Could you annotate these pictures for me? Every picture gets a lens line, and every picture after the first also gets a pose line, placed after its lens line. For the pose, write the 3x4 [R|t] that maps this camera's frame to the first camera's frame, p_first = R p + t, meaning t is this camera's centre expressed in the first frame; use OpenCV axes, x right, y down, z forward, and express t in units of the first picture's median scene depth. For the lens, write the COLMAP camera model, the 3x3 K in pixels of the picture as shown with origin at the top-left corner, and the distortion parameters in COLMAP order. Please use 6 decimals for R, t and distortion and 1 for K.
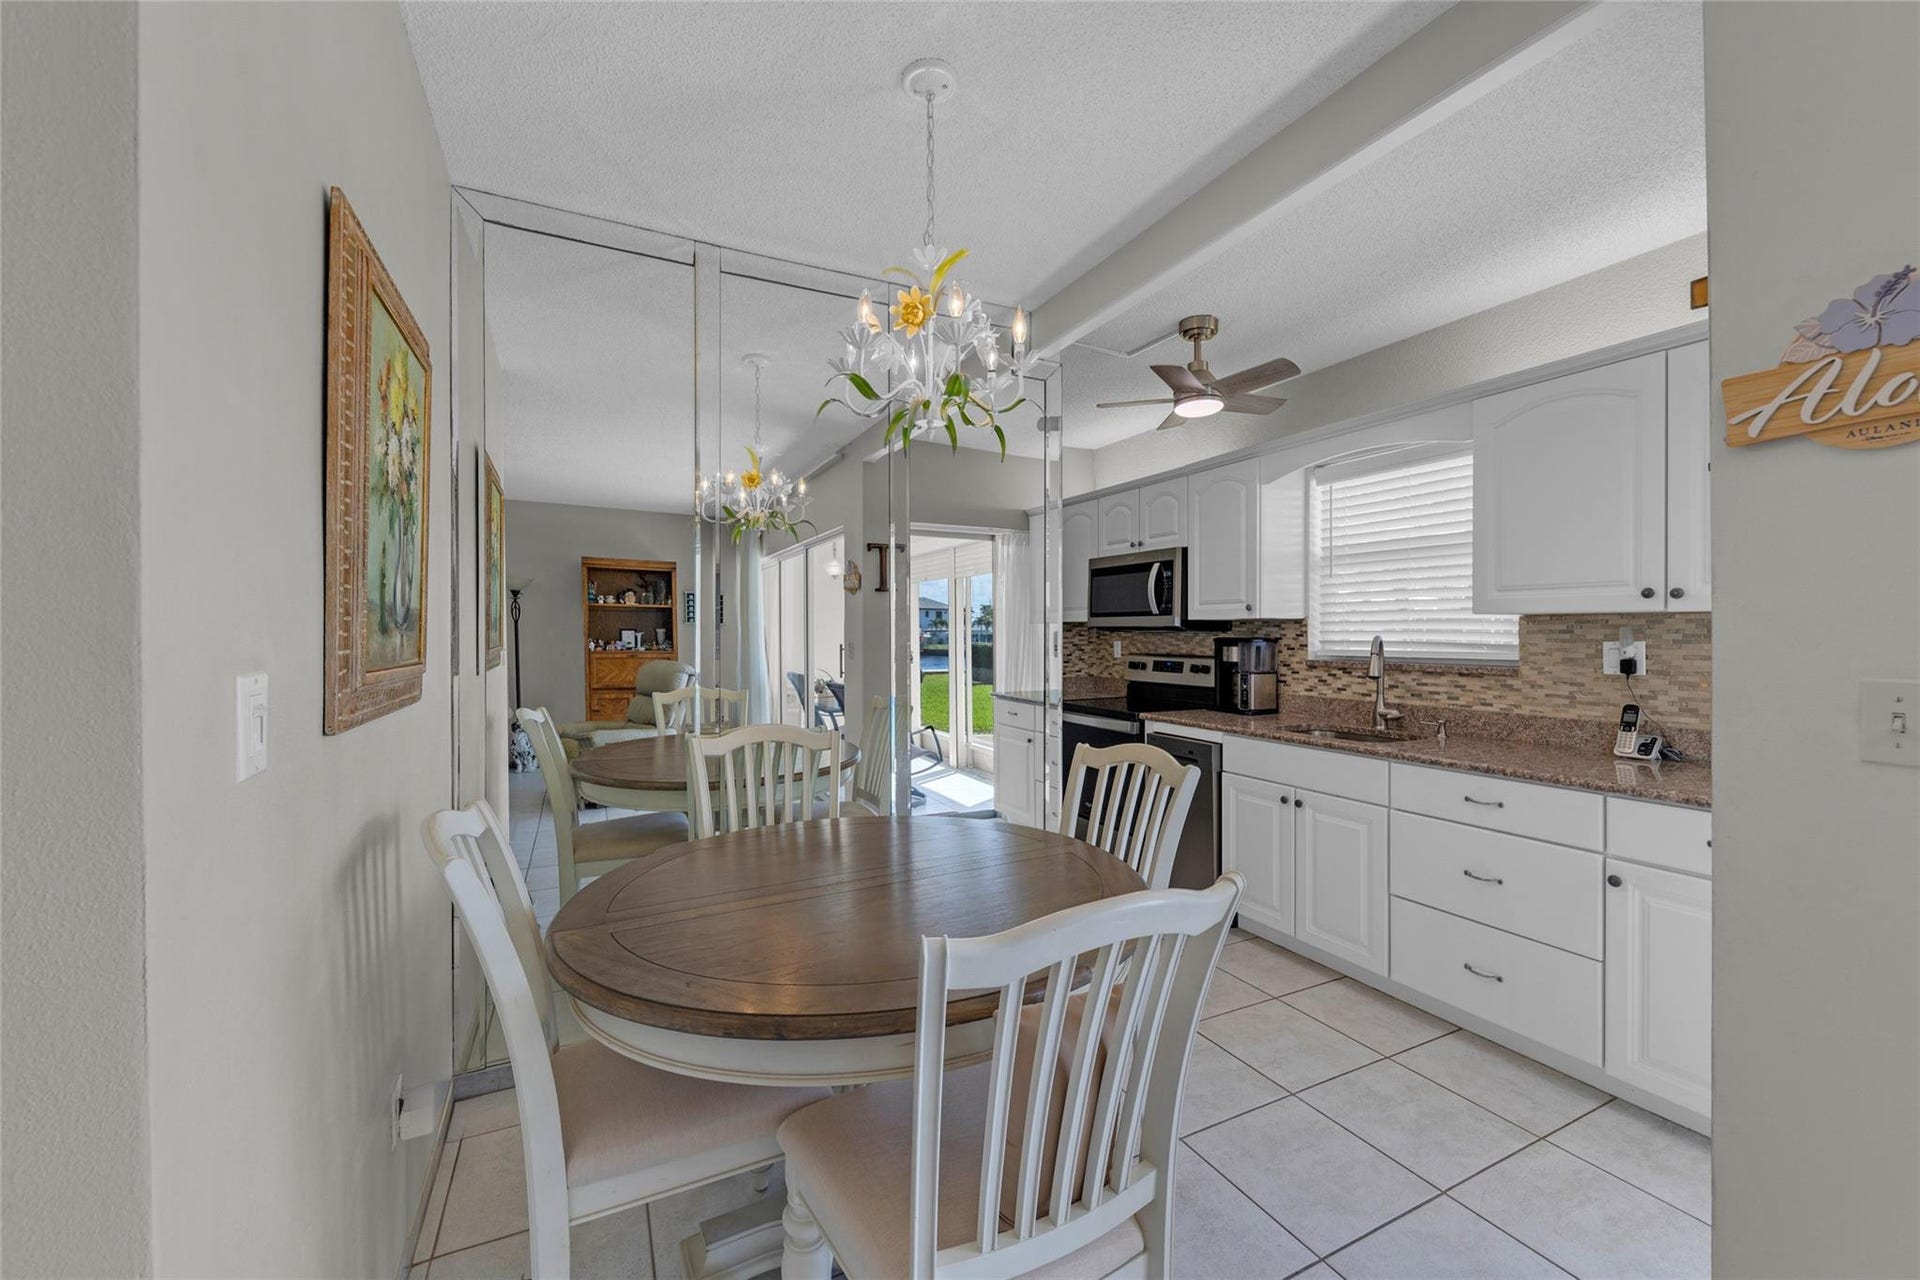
lens RADIAL K [[743.4, 0, 944.2], [0, 743.4, 630.3], [0, 0, 1]] dist [0.000808, -0.001126]
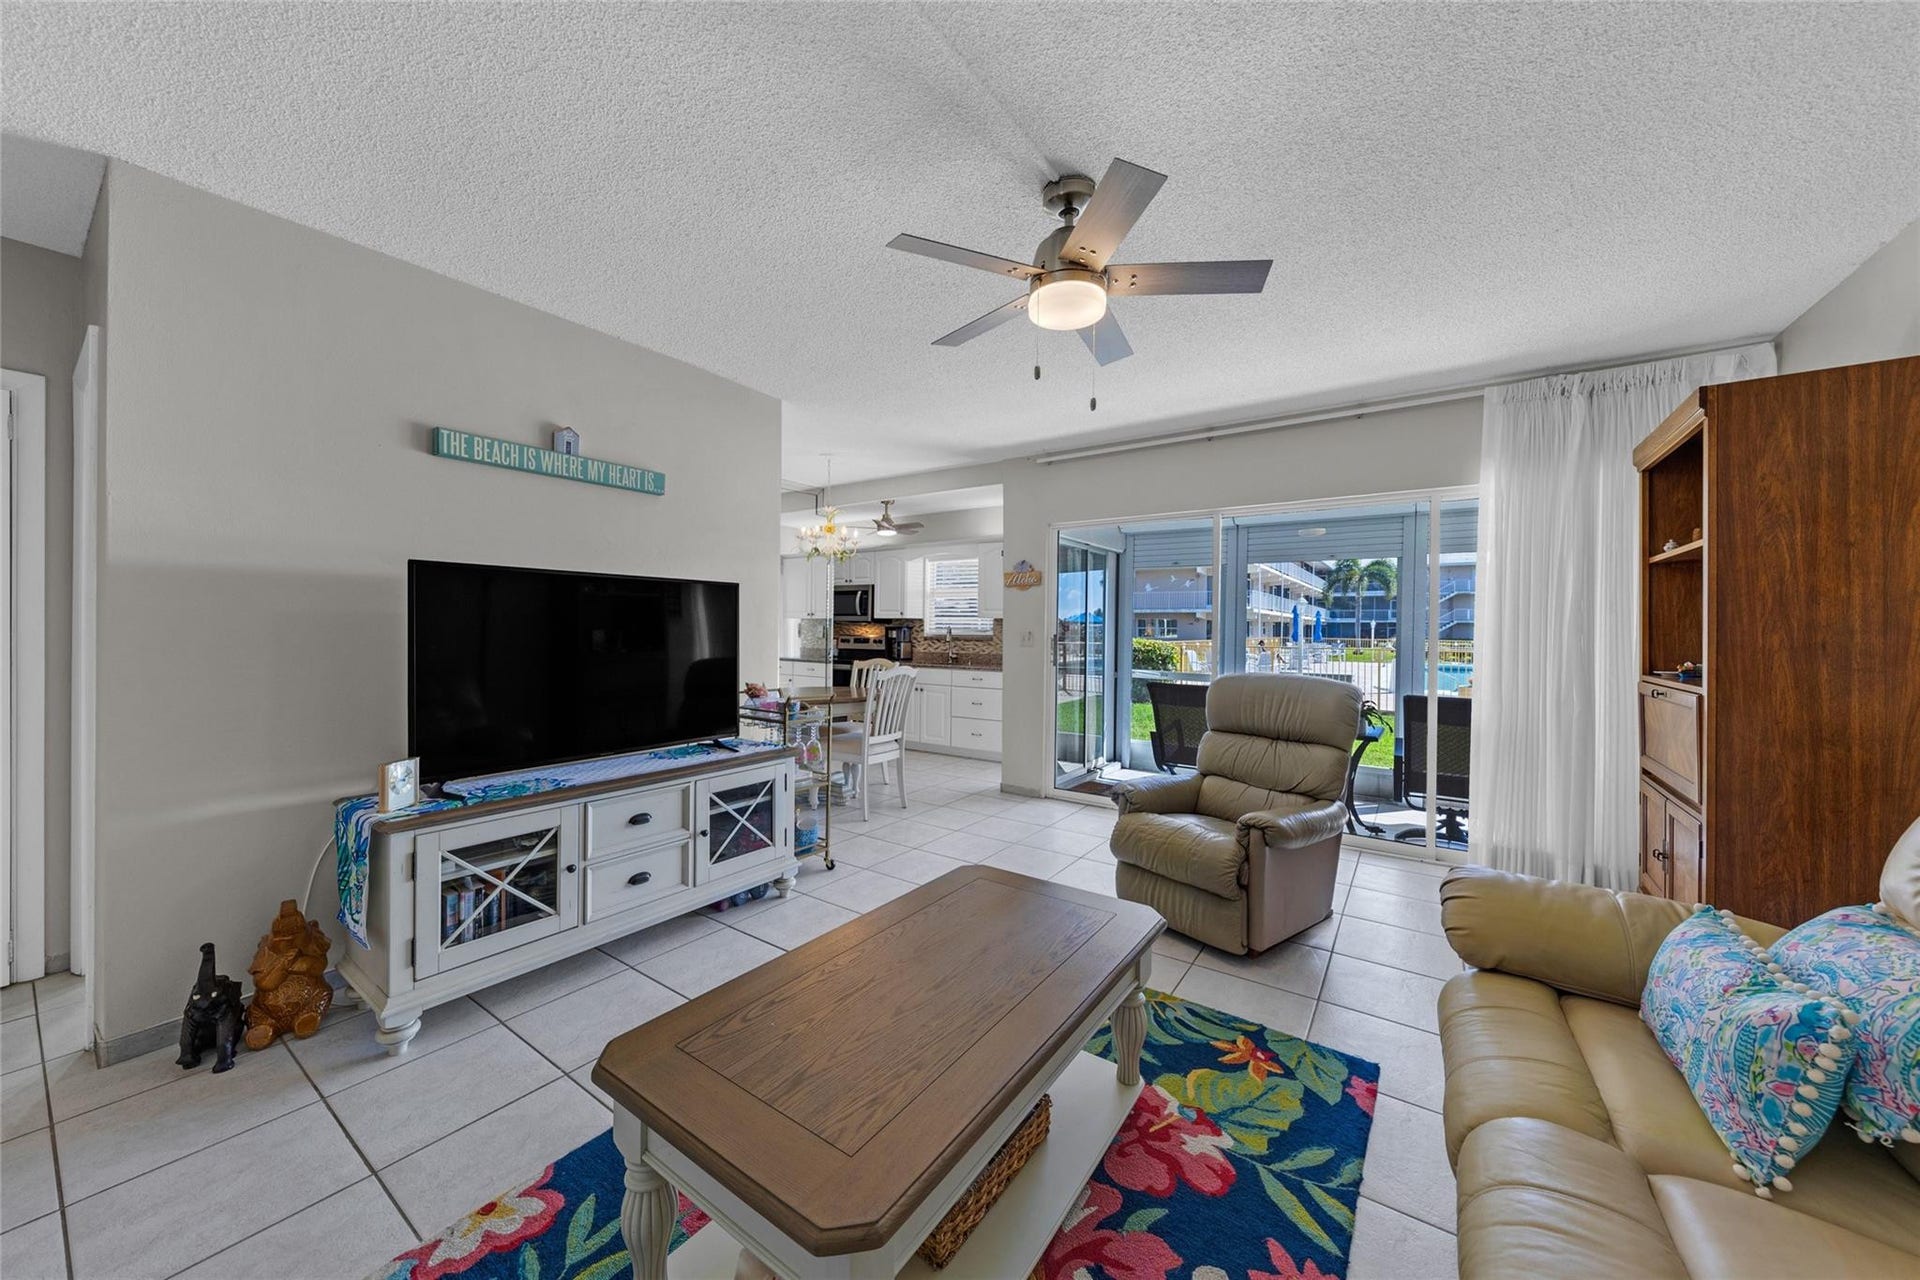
lens RADIAL K [[663.9, 0, 966.3], [0, 663.9, 634.2], [0, 0, 1]] dist [-0.006171, -0.000346]
pose [[0.859355, 0.004639, 0.511359, -0.516555], [-0.009872, 0.999923, 0.007519, 0.017799], [-0.511284, -0.011509, 0.859335, -0.959018]]
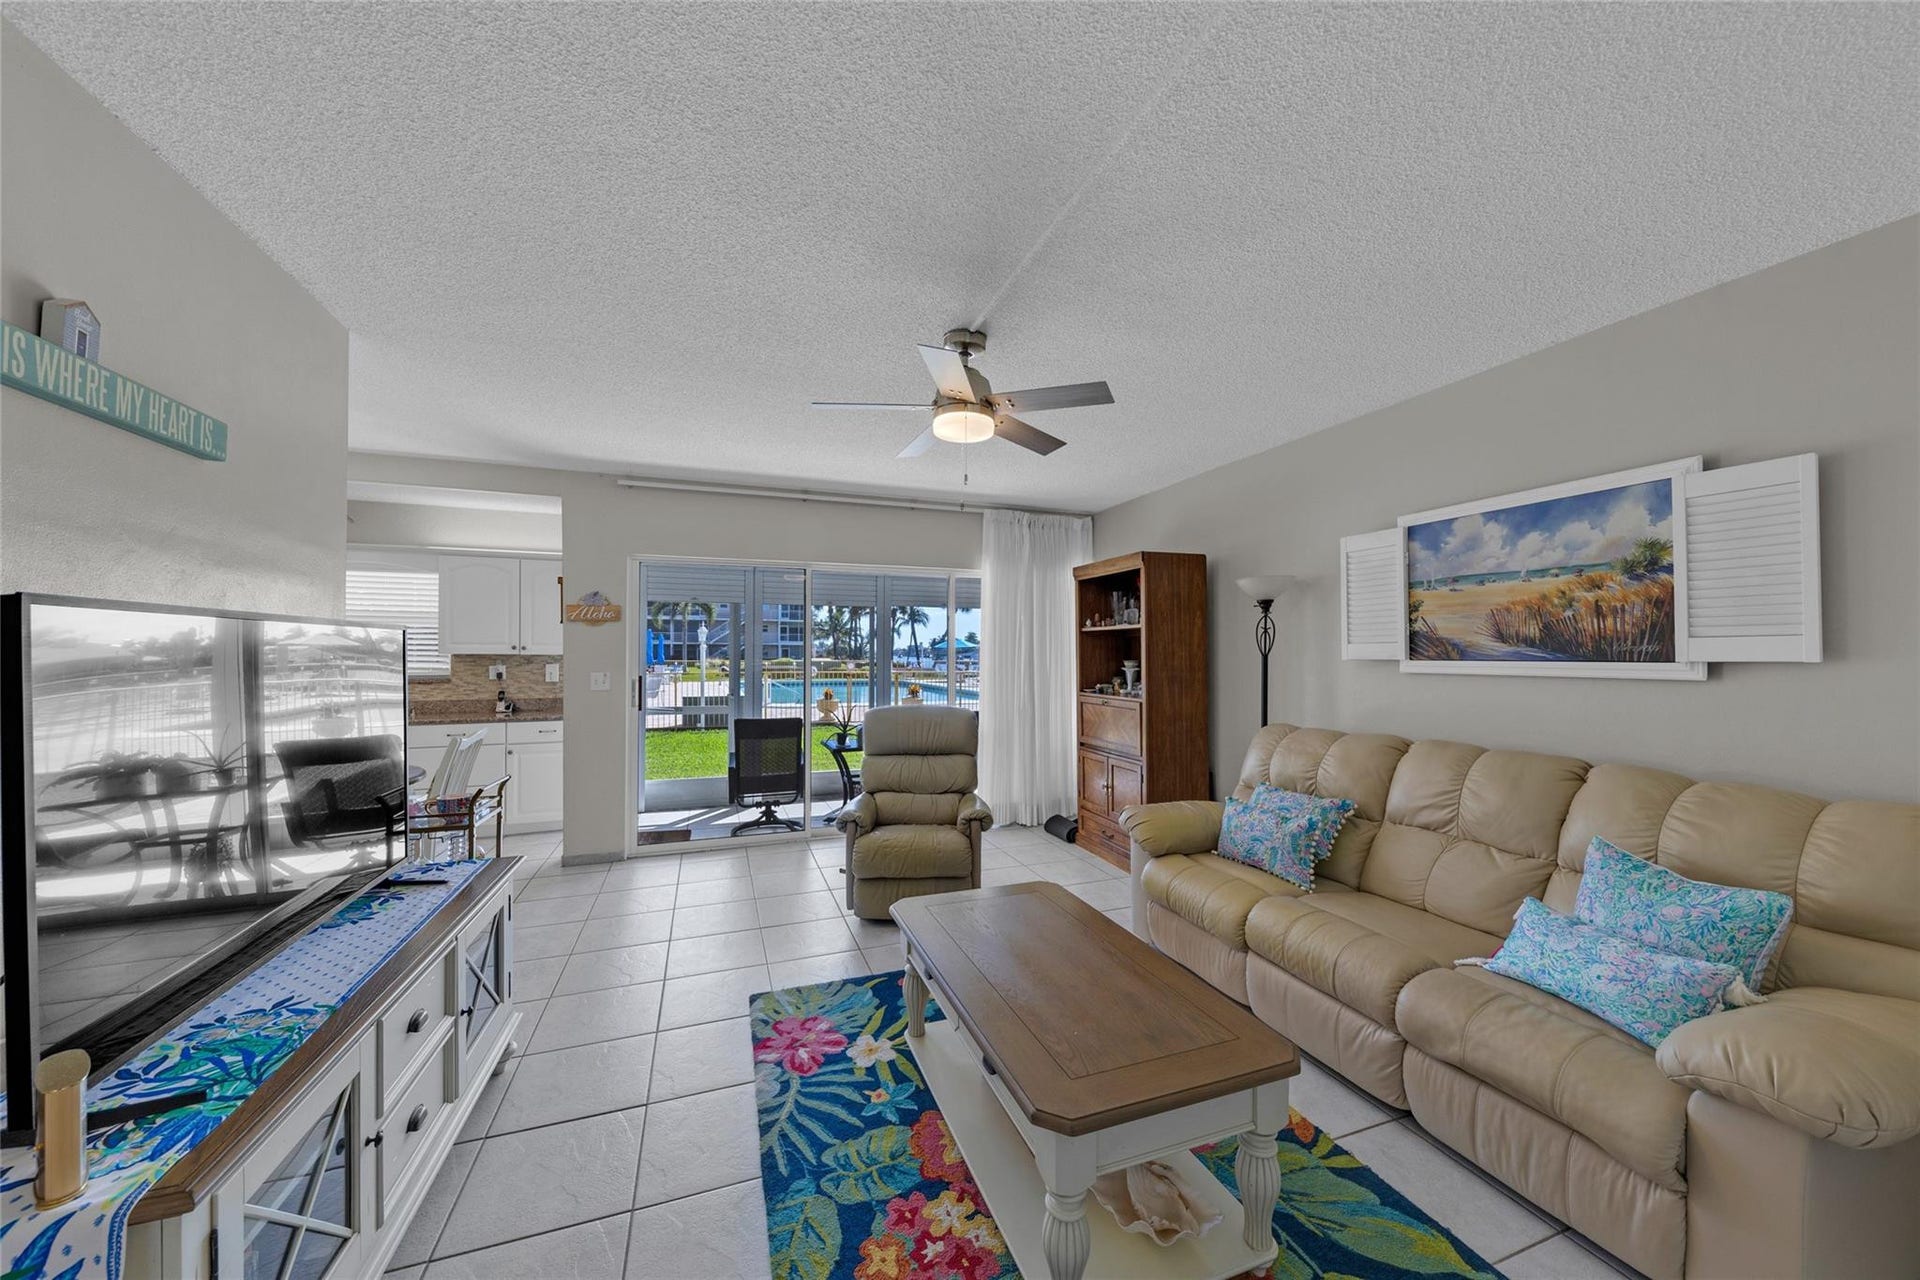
lens RADIAL K [[663.9, 0, 958.3], [0, 663.9, 653.1], [0, 0, 1]] dist [-0.006171, -0.000346]
pose [[0.080388, 0.002454, 0.996761, -0.887552], [-0.001865, 0.999996, -0.002311, -0.018507], [-0.996762, -0.001673, 0.080392, -0.536578]]
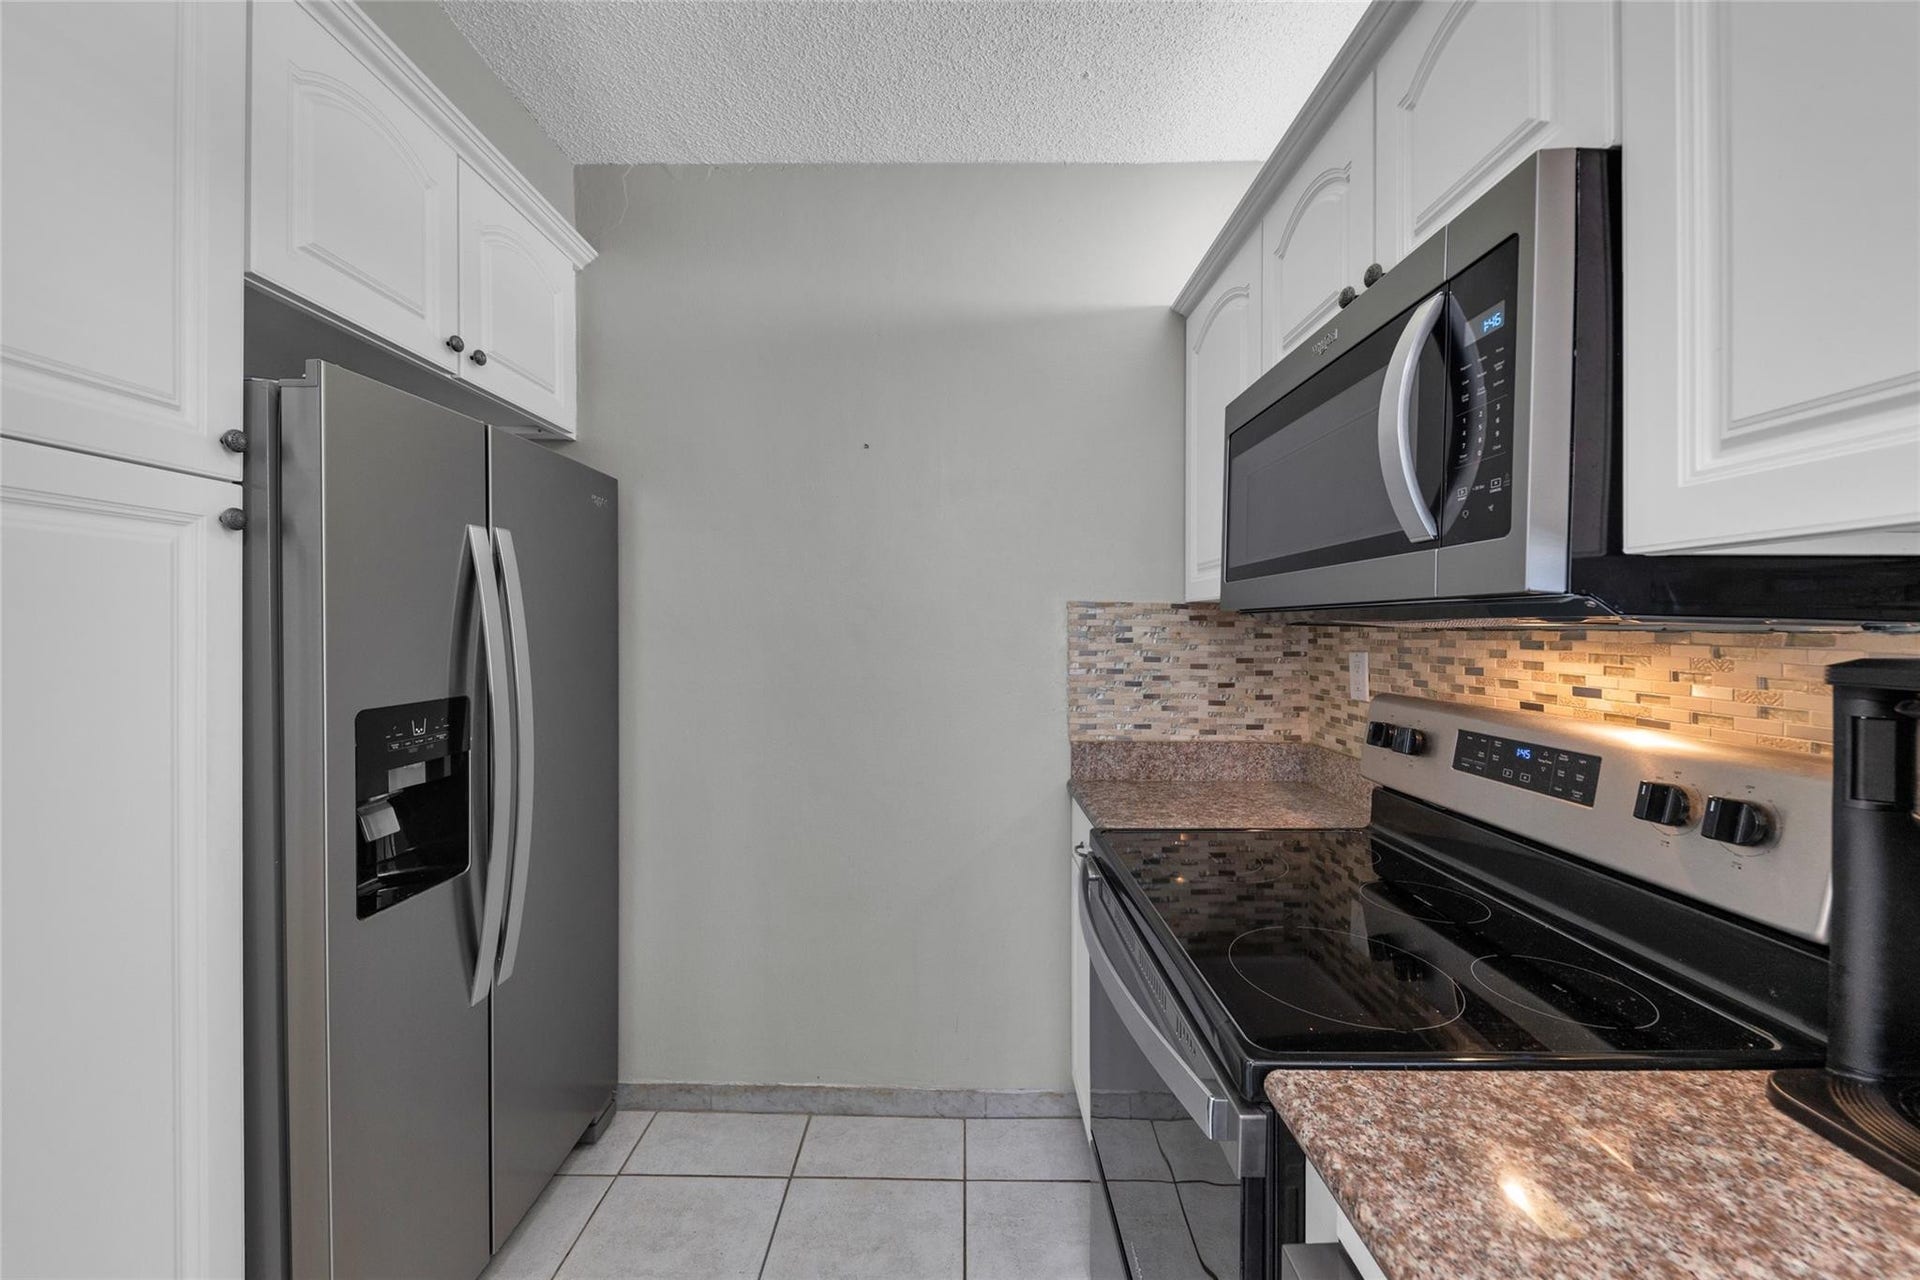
lens RADIAL K [[663.9, 0, 955.8], [0, 663.9, 630.6], [0, 0, 1]] dist [-0.006171, -0.000346]
pose [[0.889493, -0.001088, -0.456947, 0.314514], [0.002510, 0.999994, 0.002505, 0.003423], [0.456941, -0.003375, 0.889490, 0.960595]]
